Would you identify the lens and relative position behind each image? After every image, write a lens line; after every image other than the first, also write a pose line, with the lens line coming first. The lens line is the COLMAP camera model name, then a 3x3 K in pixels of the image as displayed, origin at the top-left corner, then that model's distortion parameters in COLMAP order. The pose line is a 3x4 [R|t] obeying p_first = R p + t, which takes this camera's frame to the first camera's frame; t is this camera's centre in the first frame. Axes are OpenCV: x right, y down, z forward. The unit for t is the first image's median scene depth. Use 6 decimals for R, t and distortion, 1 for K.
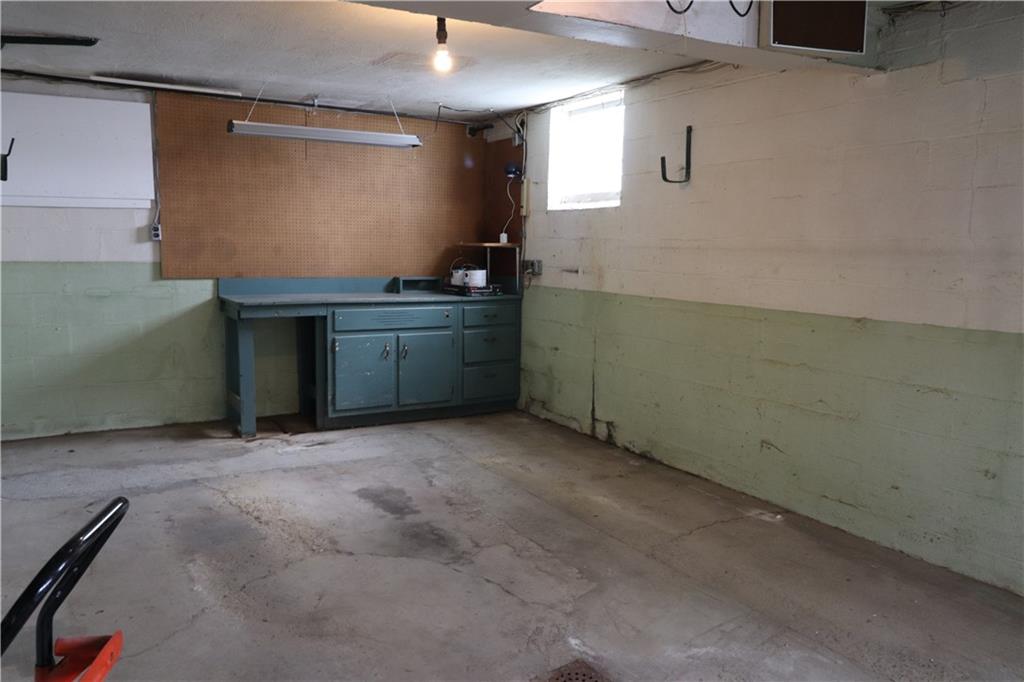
lens RADIAL K [[821.3, 0, 512.0], [0, 821.3, 341.0], [0, 0, 1]] dist [0.027773, -0.000076]
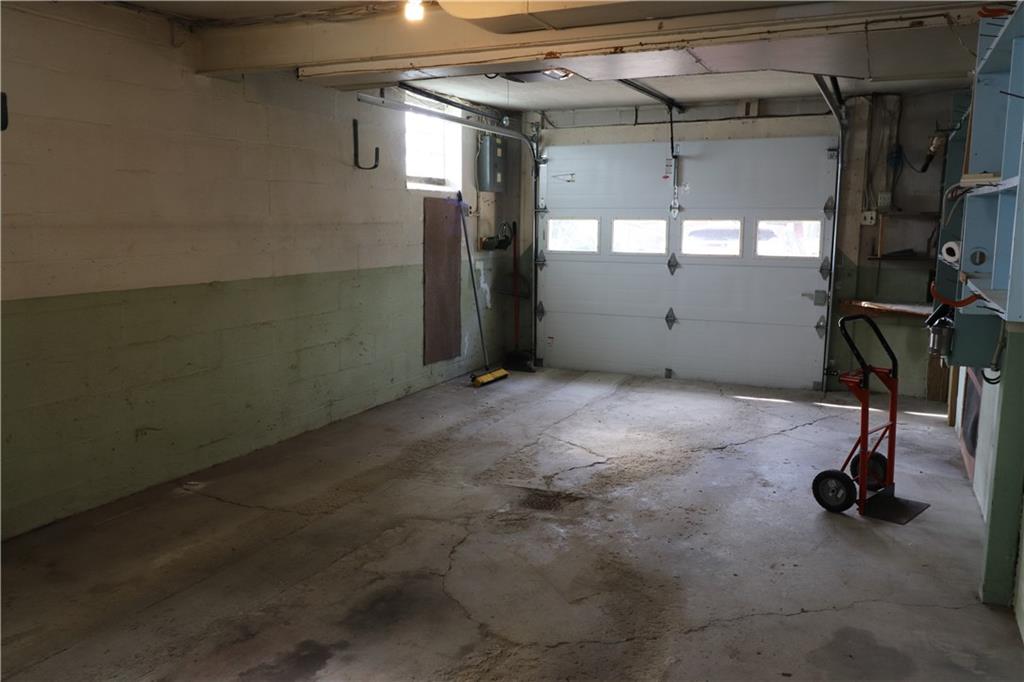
lens RADIAL K [[821.3, 0, 512.0], [0, 821.3, 341.0], [0, 0, 1]] dist [0.027773, -0.000076]
pose [[-0.588807, -0.132287, 0.797375, -0.780794], [0.085039, 0.970902, 0.223871, -0.173068], [-0.803788, 0.199624, -0.560424, 1.328665]]
